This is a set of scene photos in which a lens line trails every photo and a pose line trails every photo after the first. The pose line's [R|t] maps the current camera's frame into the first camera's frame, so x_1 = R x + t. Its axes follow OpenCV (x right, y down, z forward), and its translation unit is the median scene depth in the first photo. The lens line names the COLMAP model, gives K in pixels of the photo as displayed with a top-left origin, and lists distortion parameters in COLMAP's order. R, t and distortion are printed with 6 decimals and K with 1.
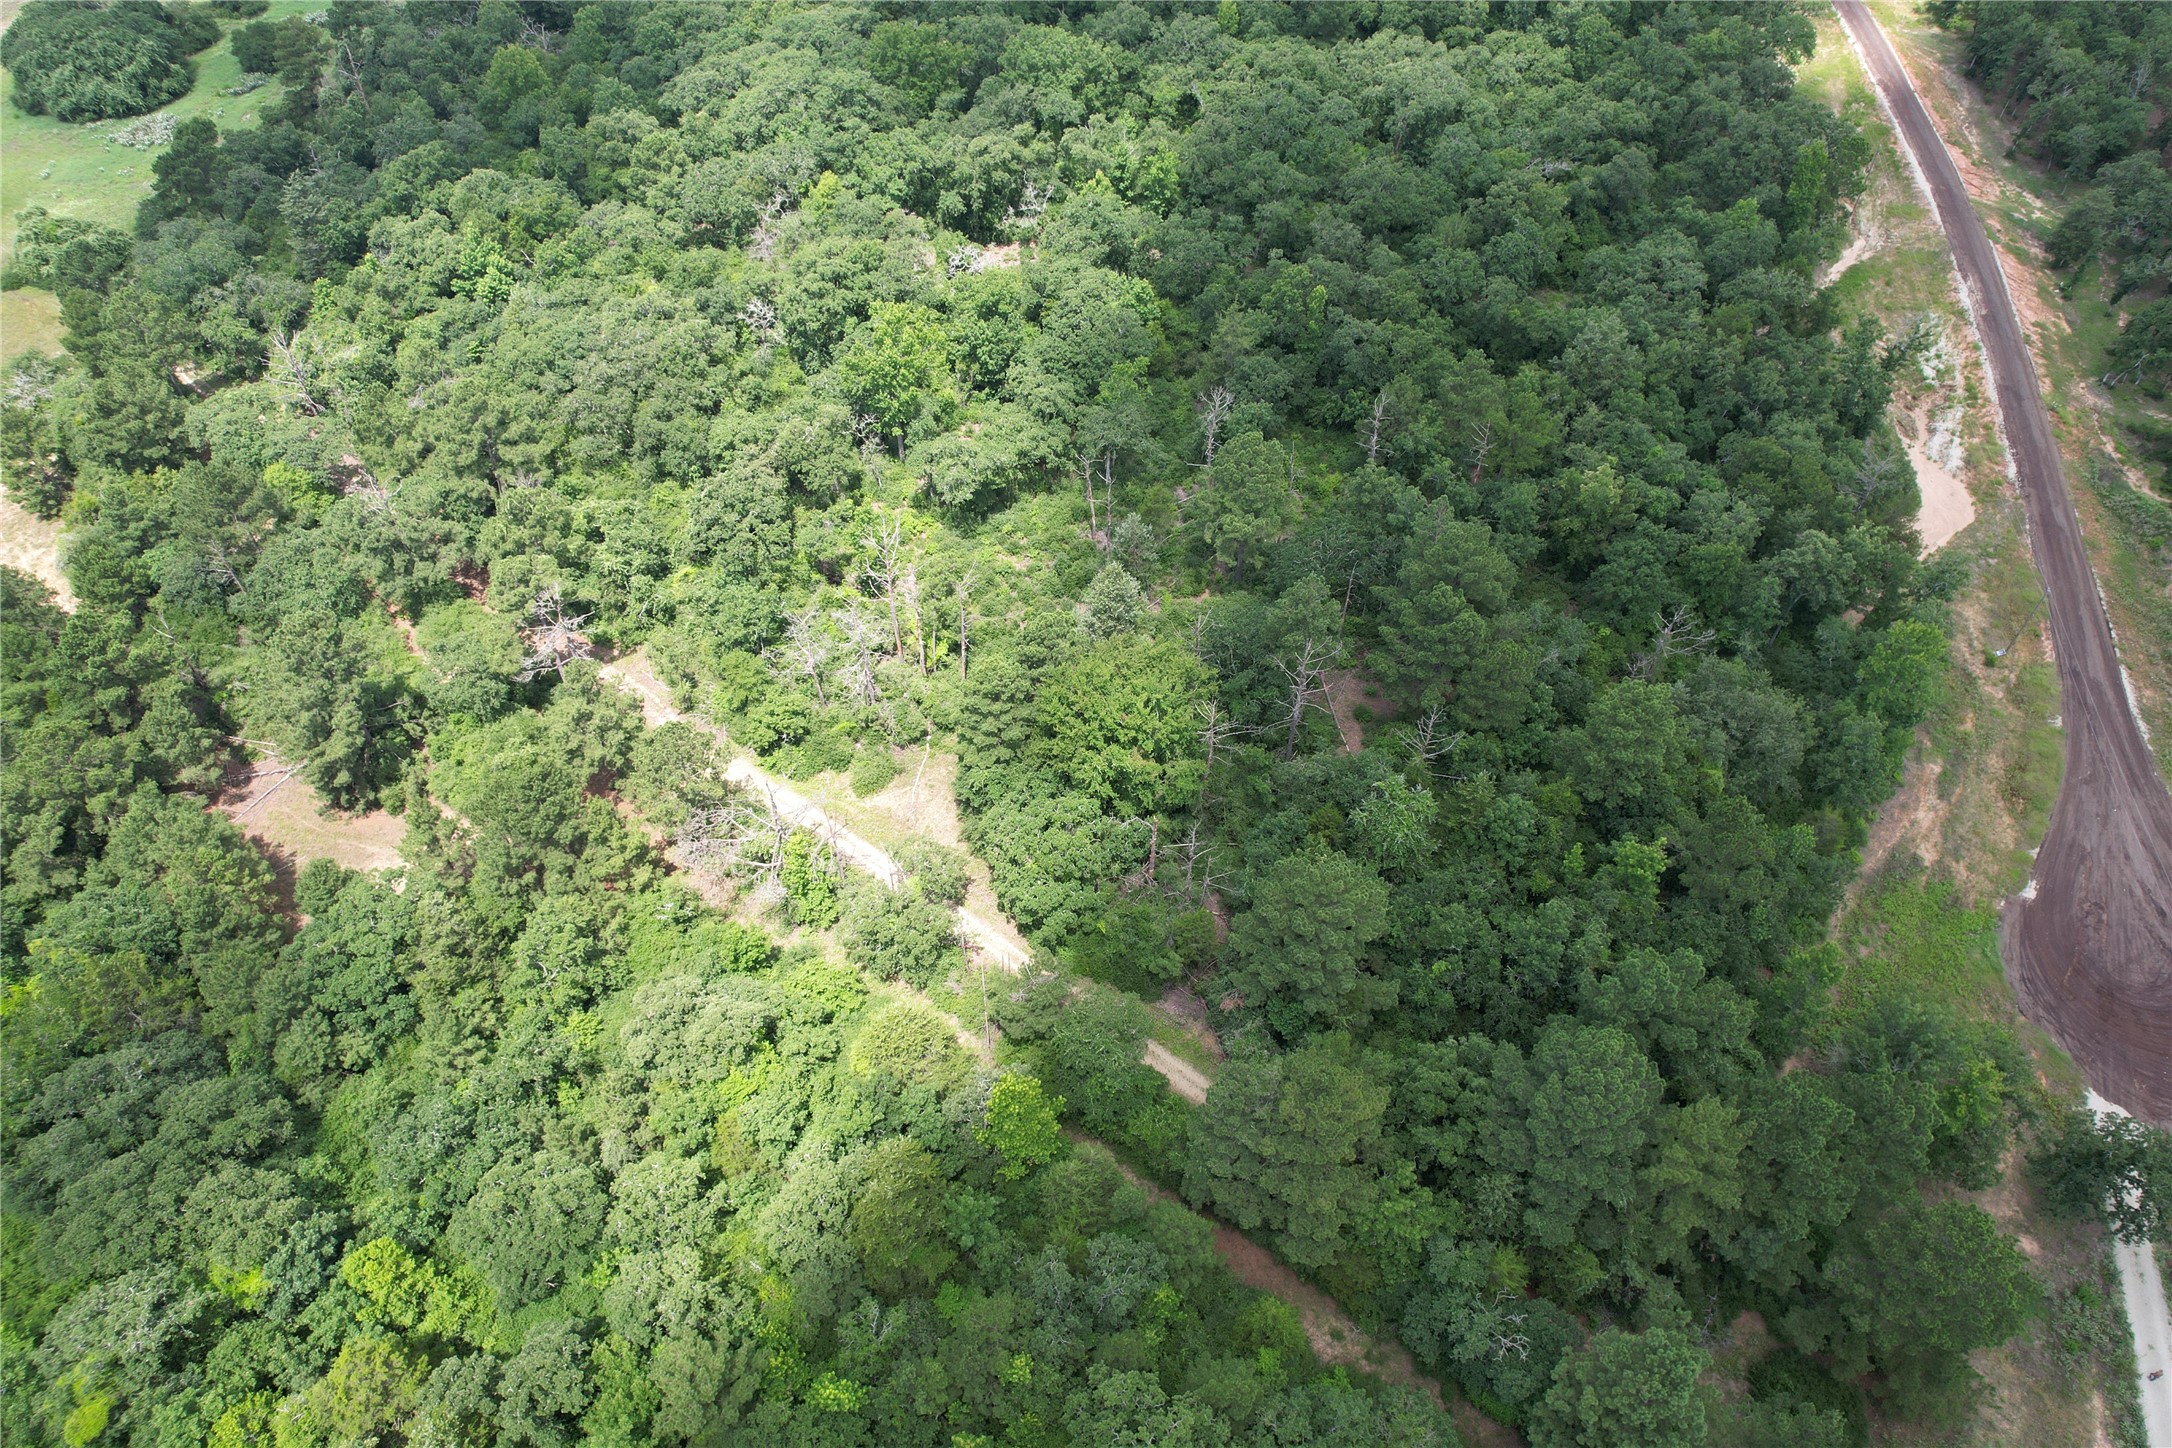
lens RADIAL K [[1386.0, 0, 1091.4], [0, 1386.0, 721.5], [0, 0, 1]] dist [-0.078233, 0.067334]
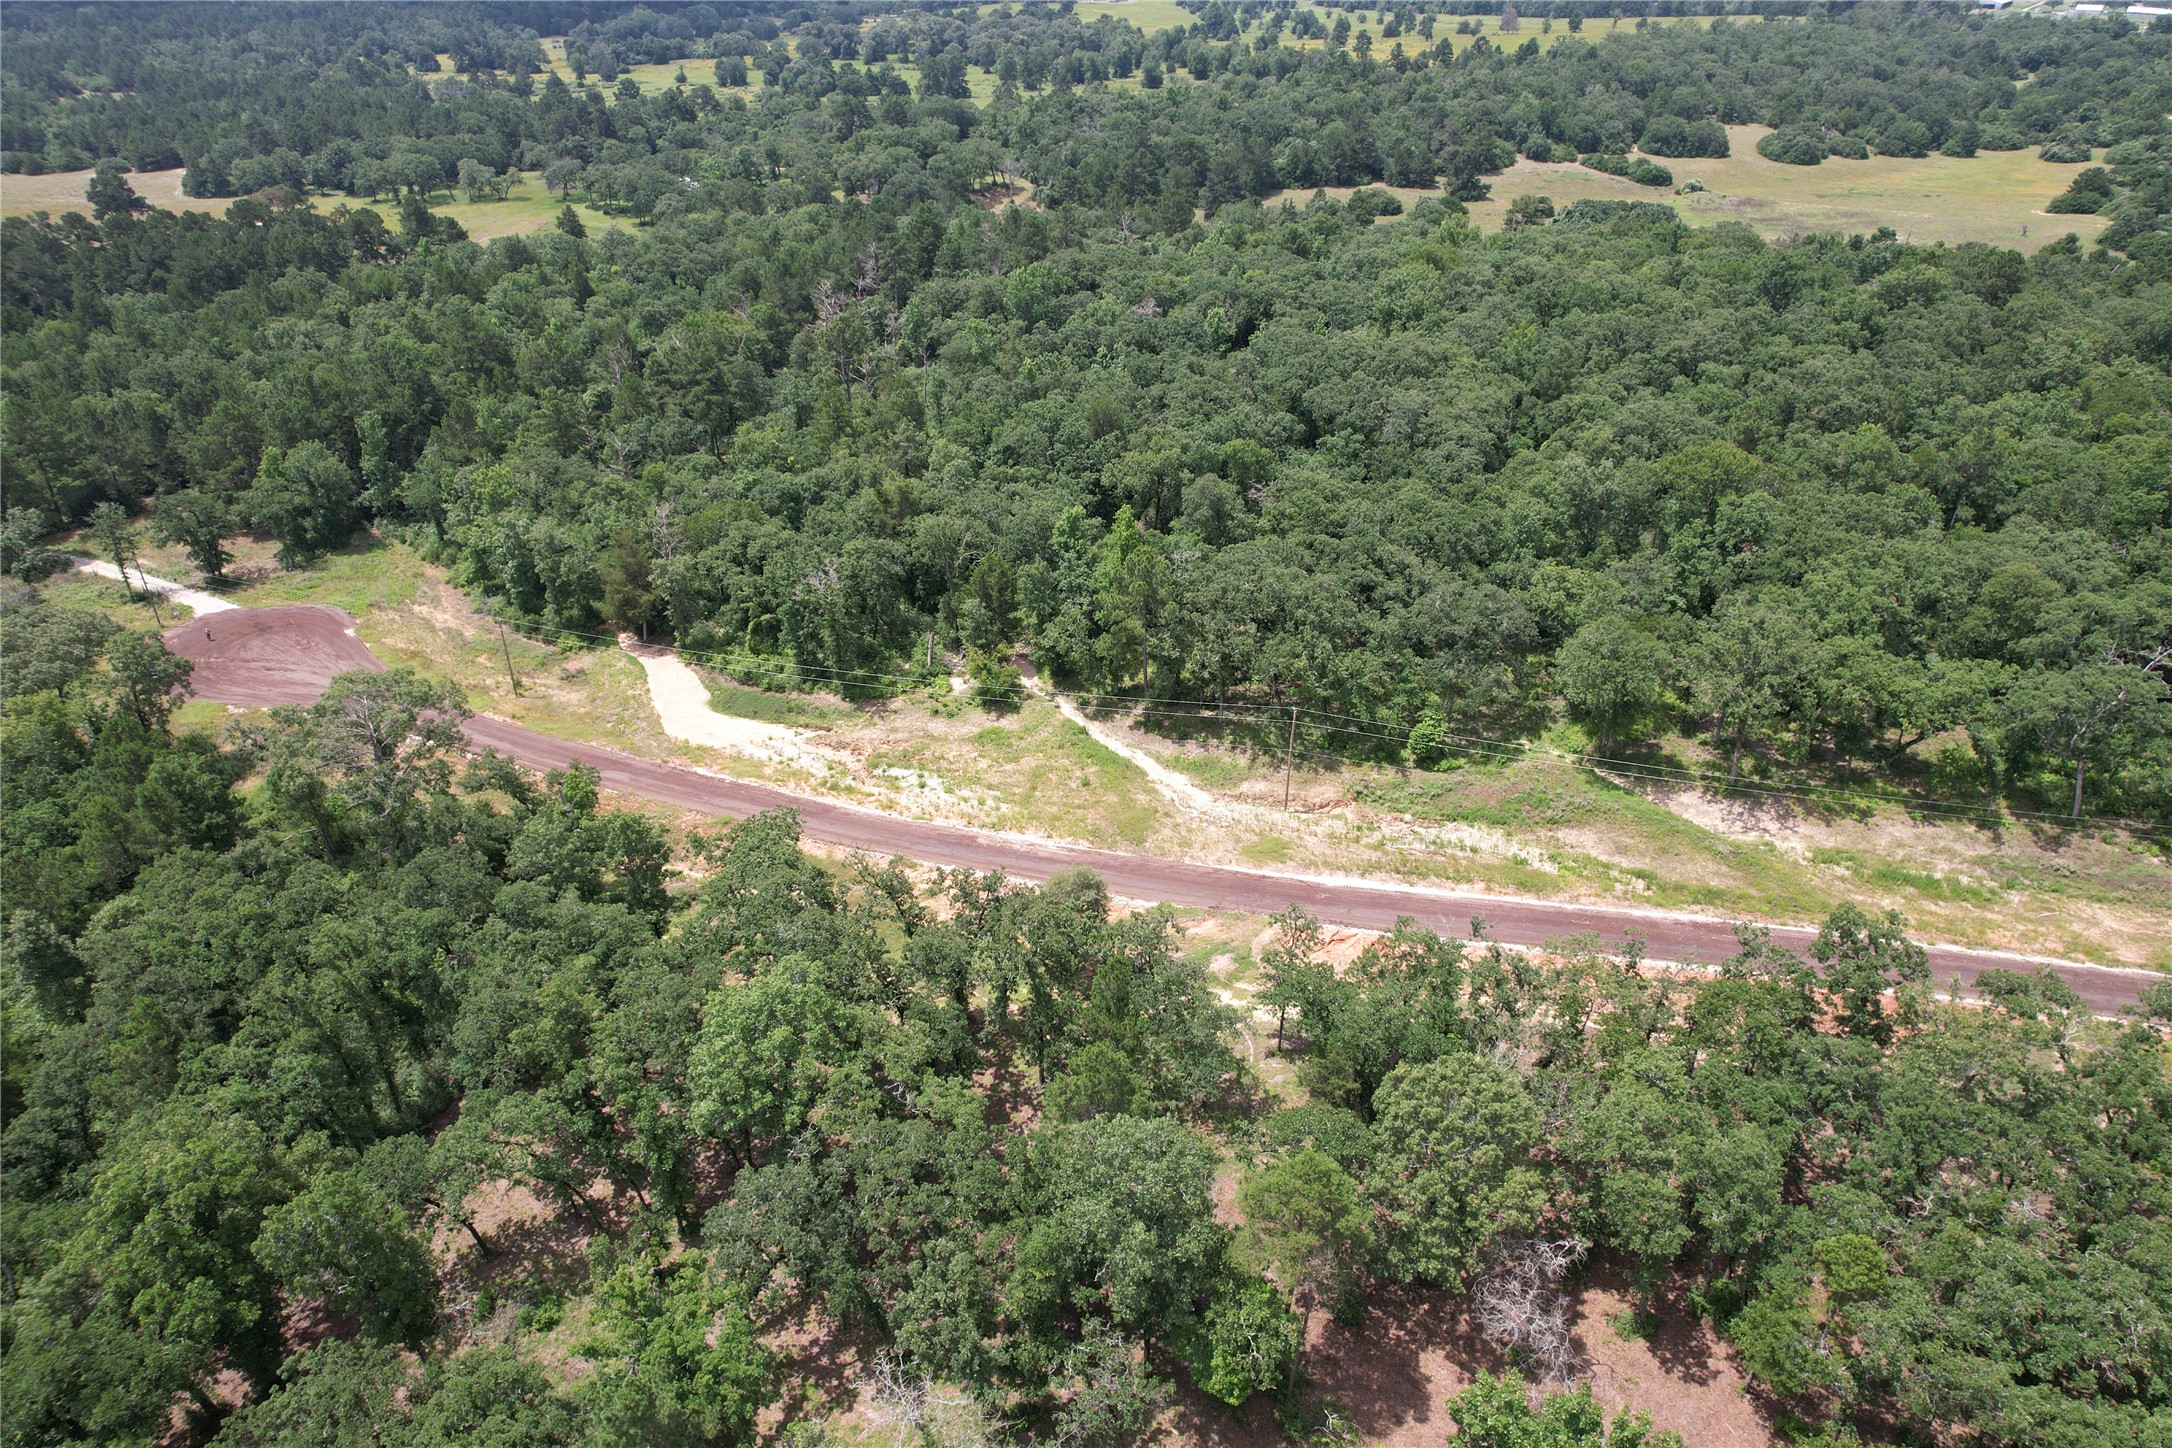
lens RADIAL K [[1386.0, 0, 1091.4], [0, 1386.0, 721.5], [0, 0, 1]] dist [-0.078233, 0.067334]
pose [[-0.215724, 0.491945, -0.843477, 1.467115], [-0.726551, 0.496248, 0.475249, -0.849545], [0.652370, 0.715352, 0.250370, 1.041511]]
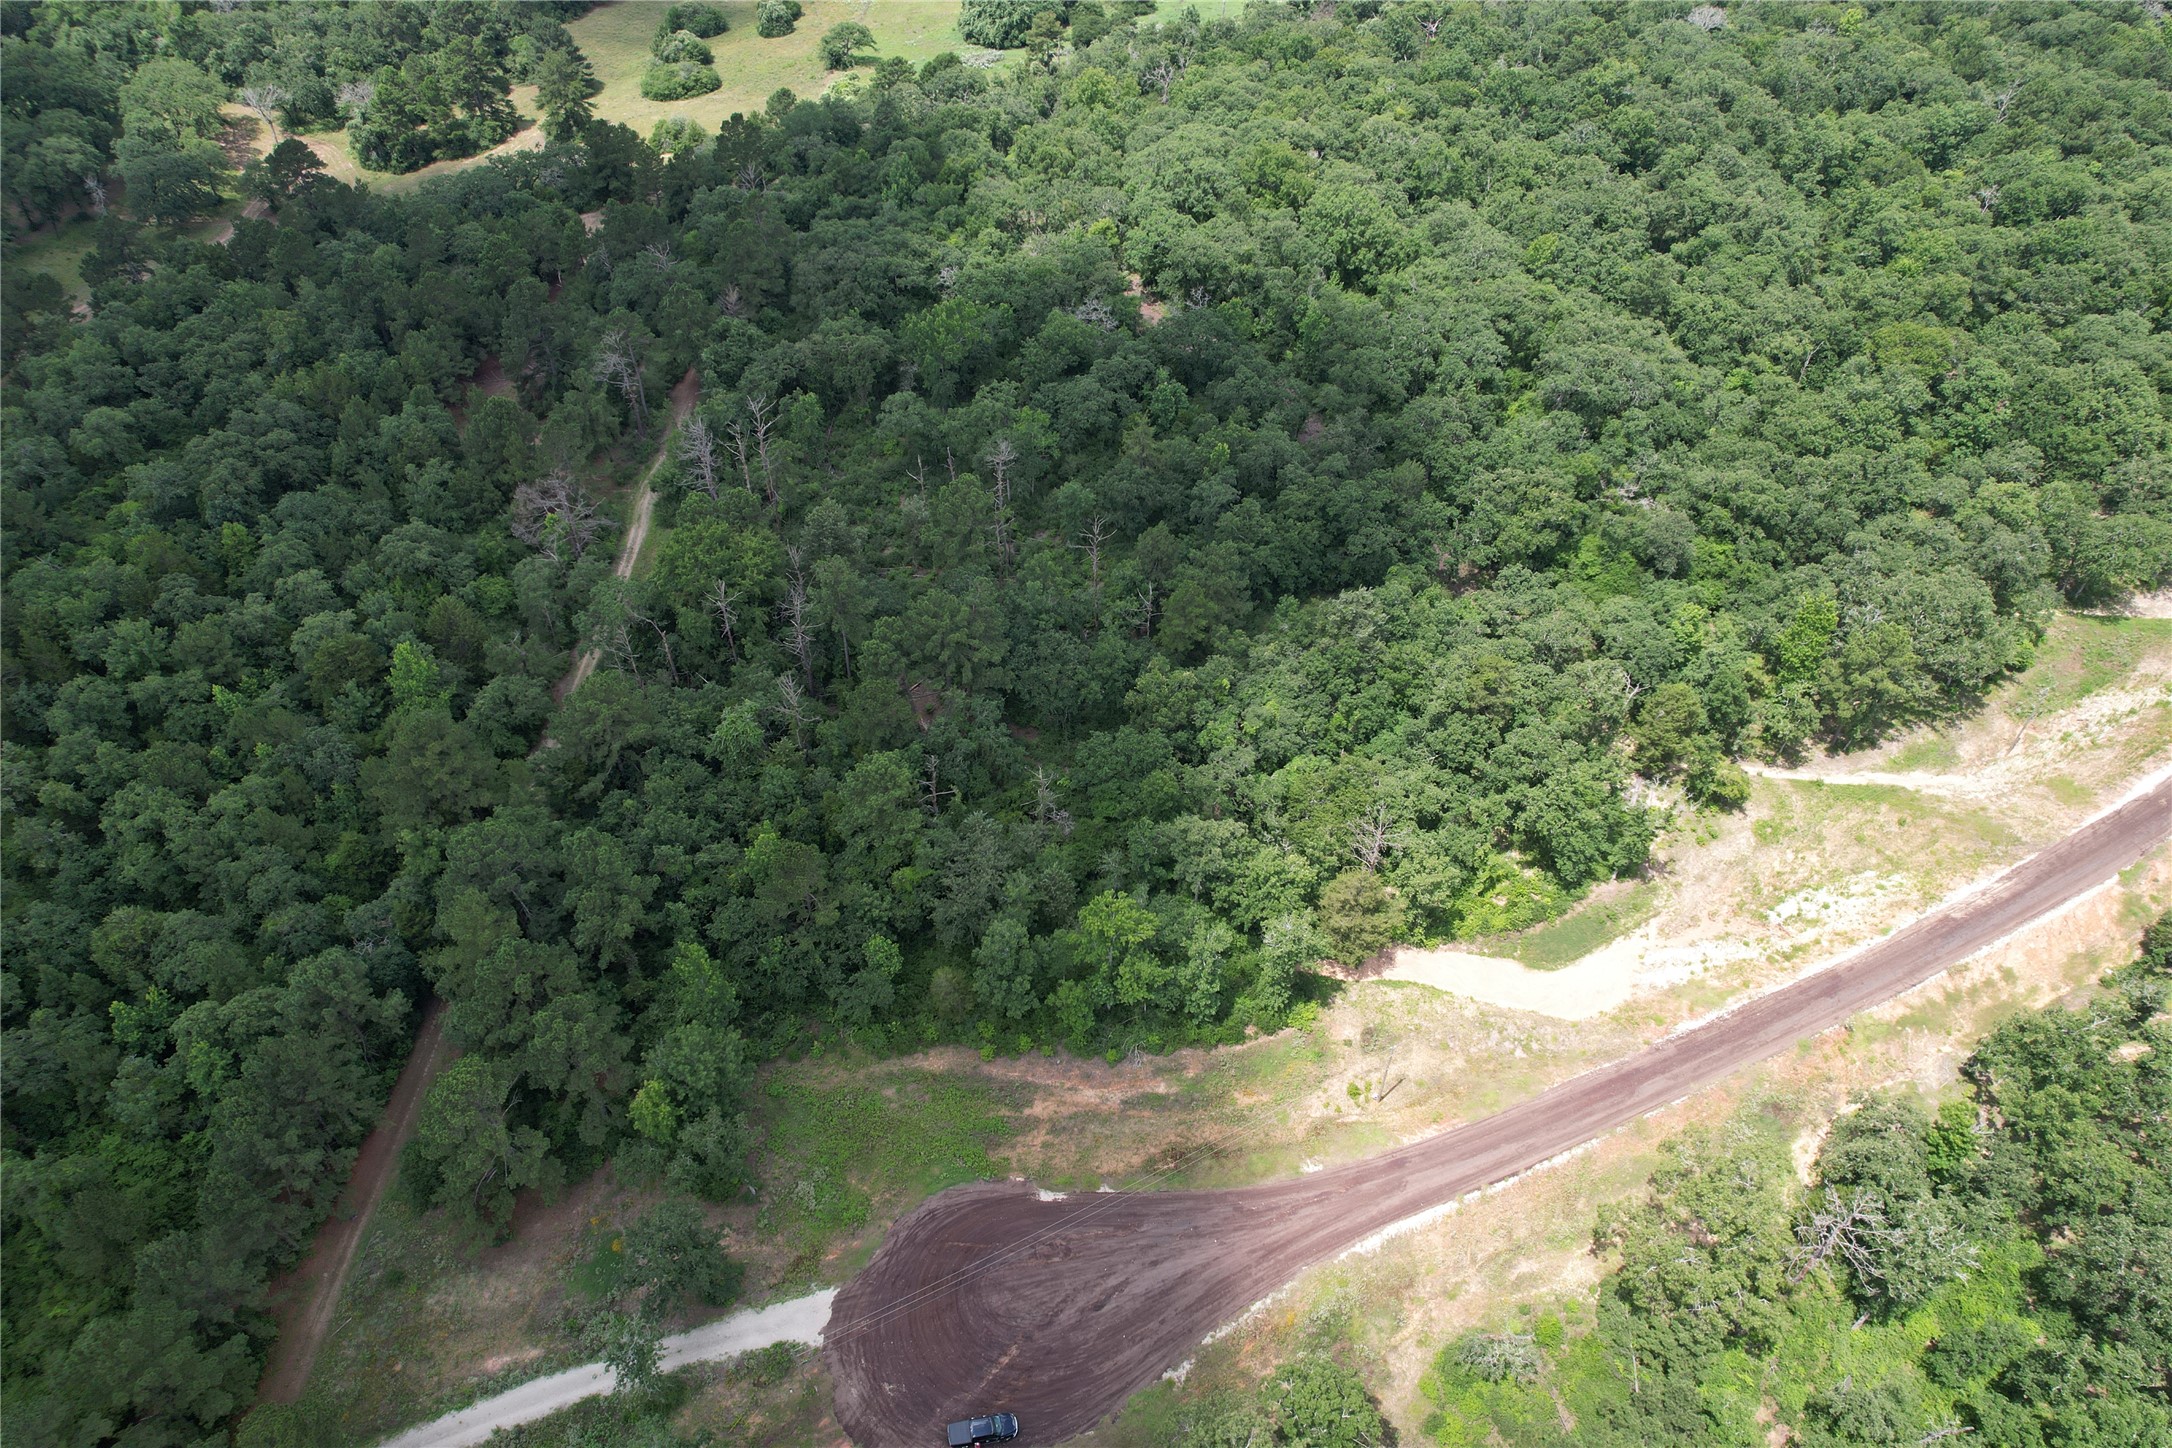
lens RADIAL K [[1386.0, 0, 1091.4], [0, 1386.0, 721.5], [0, 0, 1]] dist [-0.078233, 0.067334]
pose [[0.588135, 0.562437, -0.581173, 0.946333], [-0.597020, 0.786684, 0.157150, -0.272893], [0.545586, 0.254547, 0.798462, 0.124612]]
